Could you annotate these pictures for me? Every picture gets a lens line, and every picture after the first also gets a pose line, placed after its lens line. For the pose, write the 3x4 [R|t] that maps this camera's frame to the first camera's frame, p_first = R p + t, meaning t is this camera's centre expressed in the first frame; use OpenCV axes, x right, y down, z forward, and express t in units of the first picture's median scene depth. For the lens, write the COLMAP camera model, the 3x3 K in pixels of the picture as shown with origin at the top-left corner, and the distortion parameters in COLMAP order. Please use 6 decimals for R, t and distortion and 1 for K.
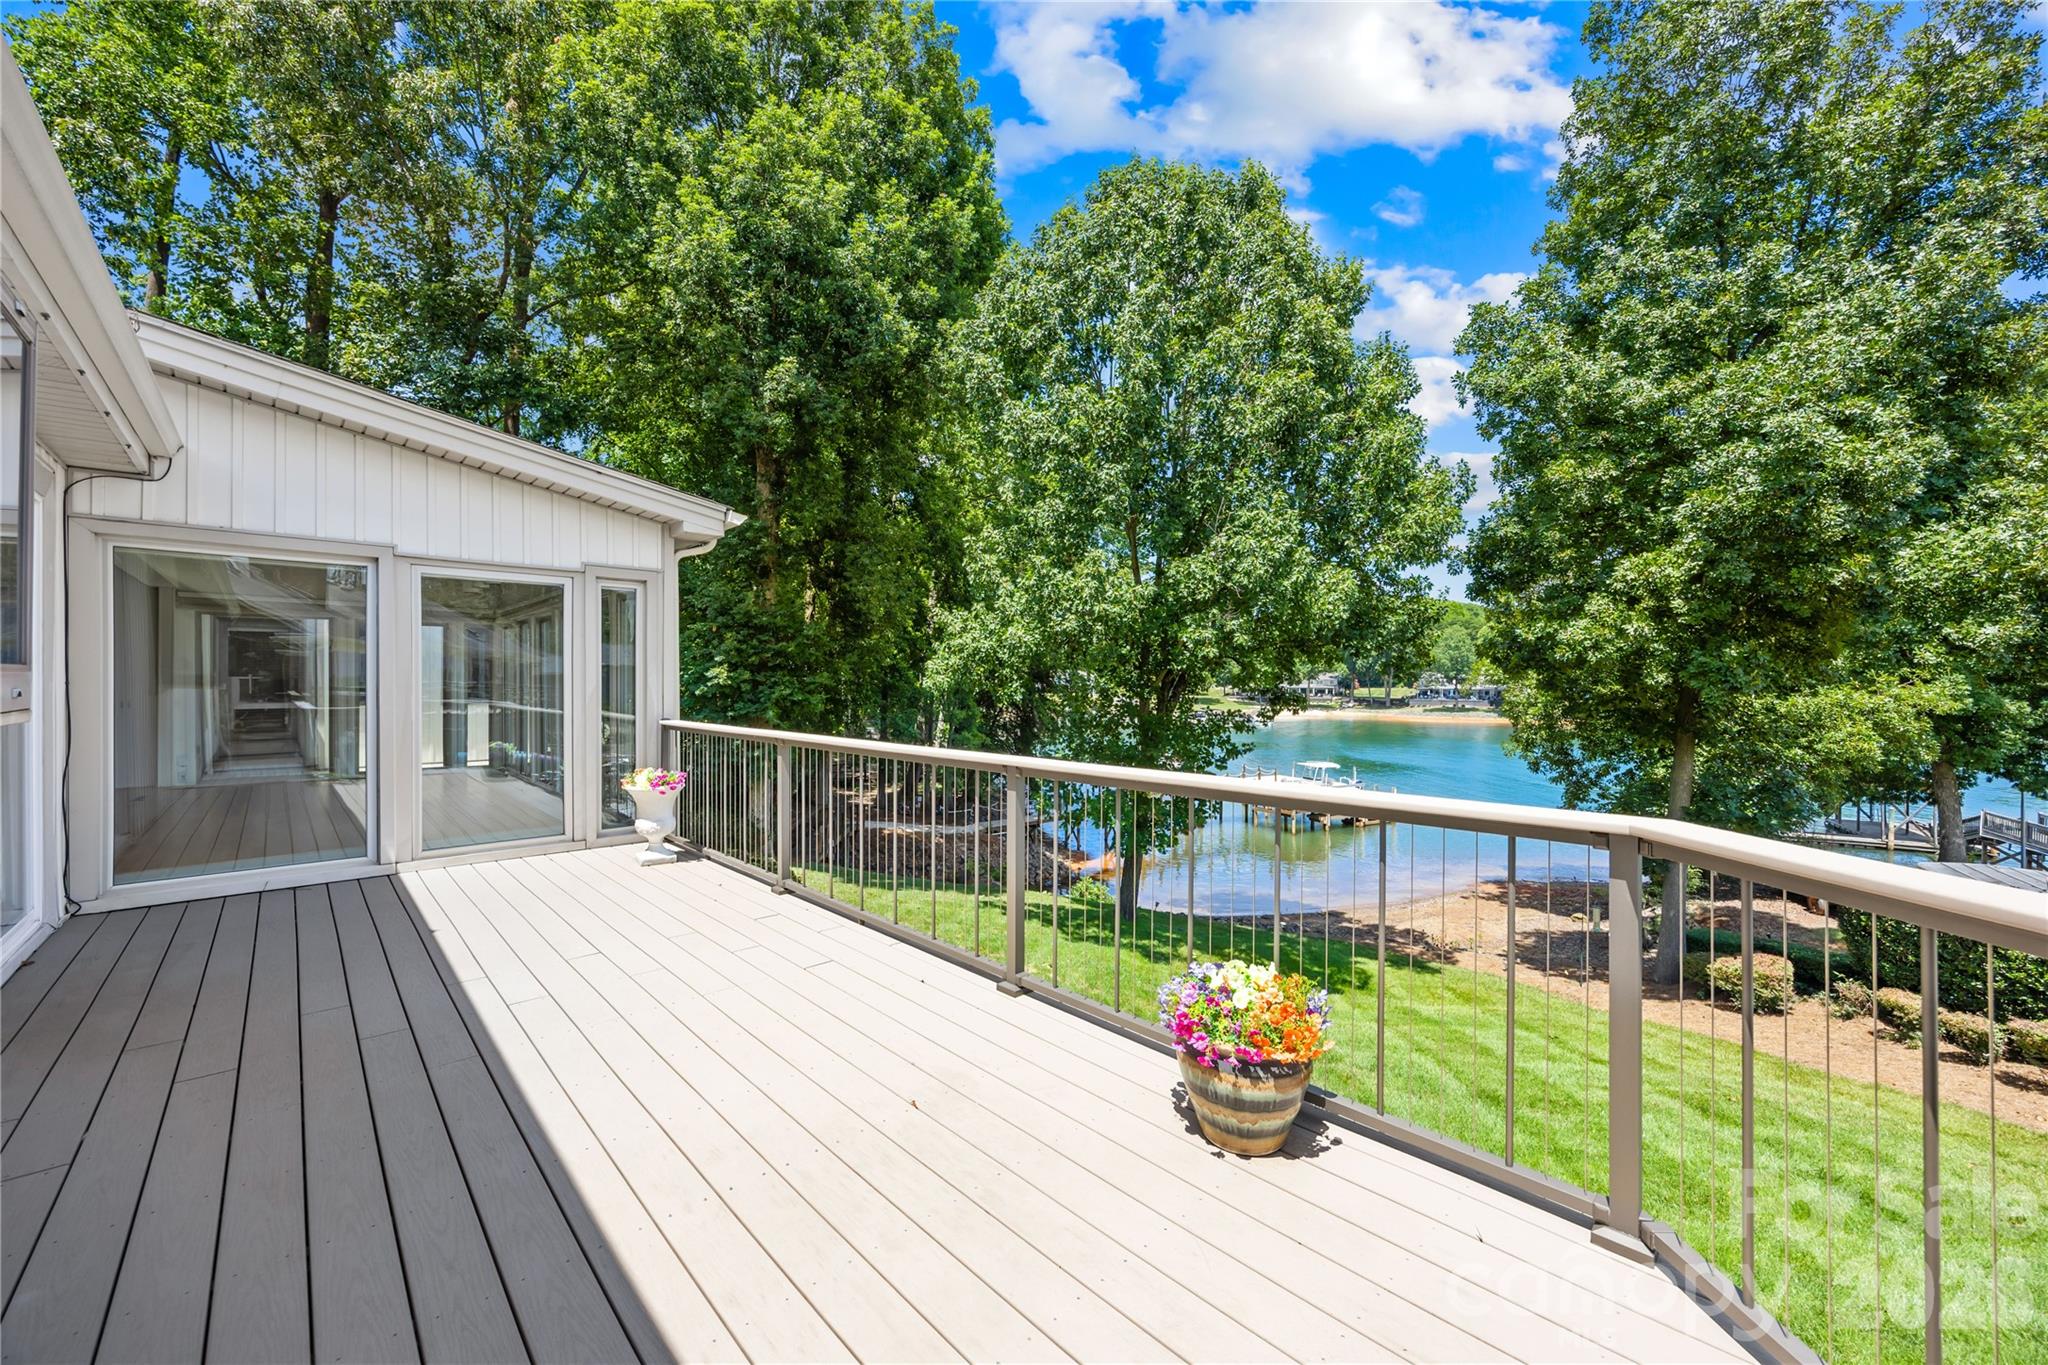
lens RADIAL K [[801.9, 0, 996.6], [0, 801.9, 678.7], [0, 0, 1]] dist [0.001904, 0.000142]
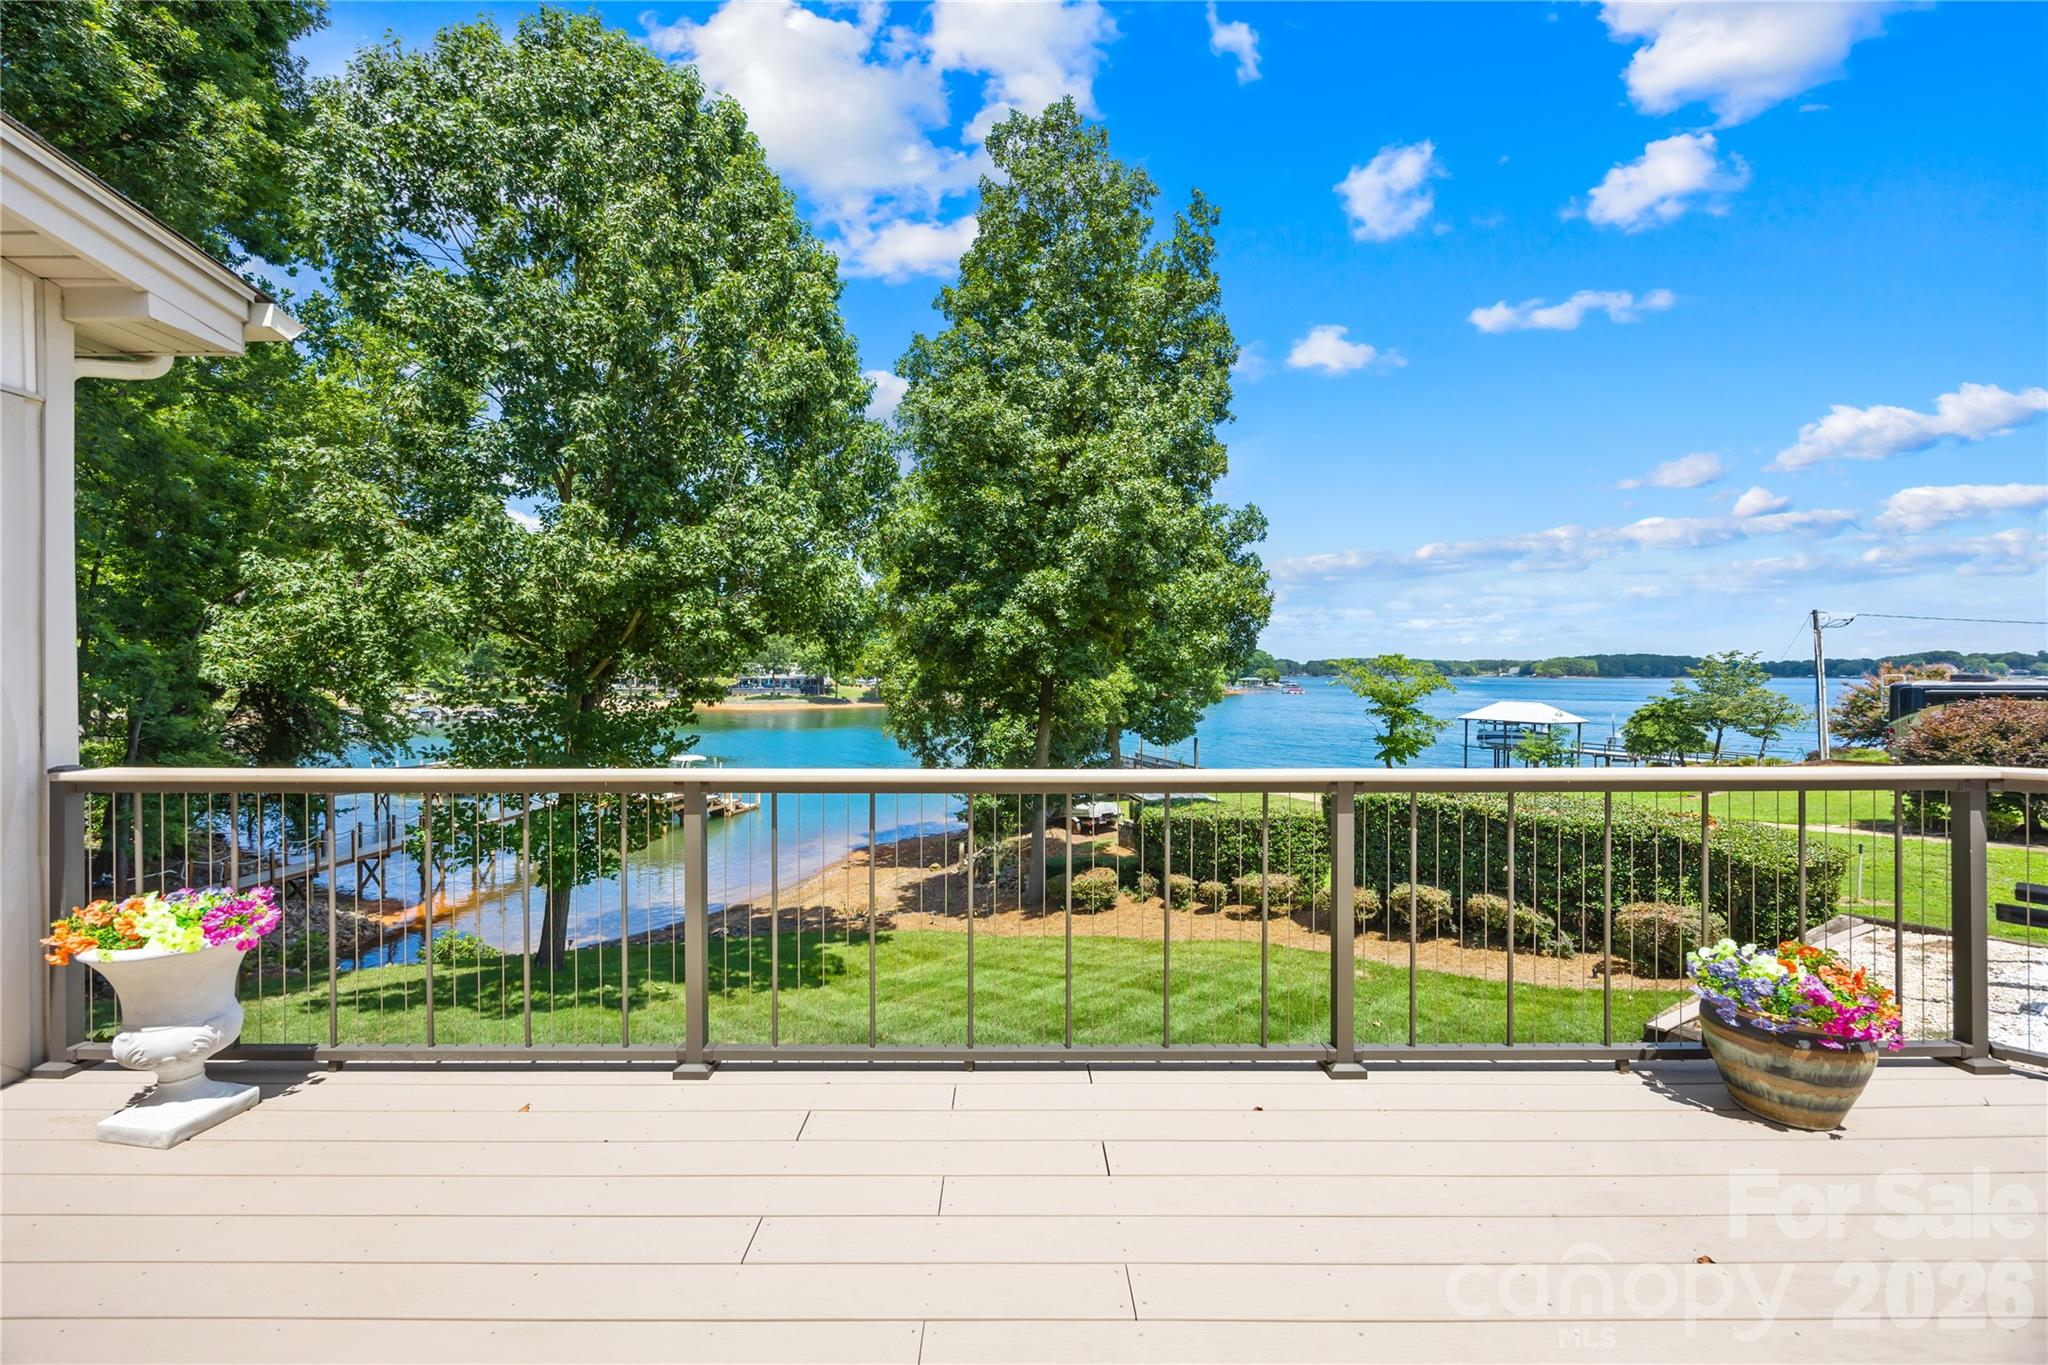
lens RADIAL K [[813.7, 0, 1023.9], [0, 813.7, 672.1], [0, 0, 1]] dist [0.008196, -0.000060]
pose [[0.674734, -0.000676, 0.738061, -0.152632], [-0.002520, 0.999992, 0.003220, 0.001376], [-0.738057, -0.004033, 0.674727, 0.138134]]
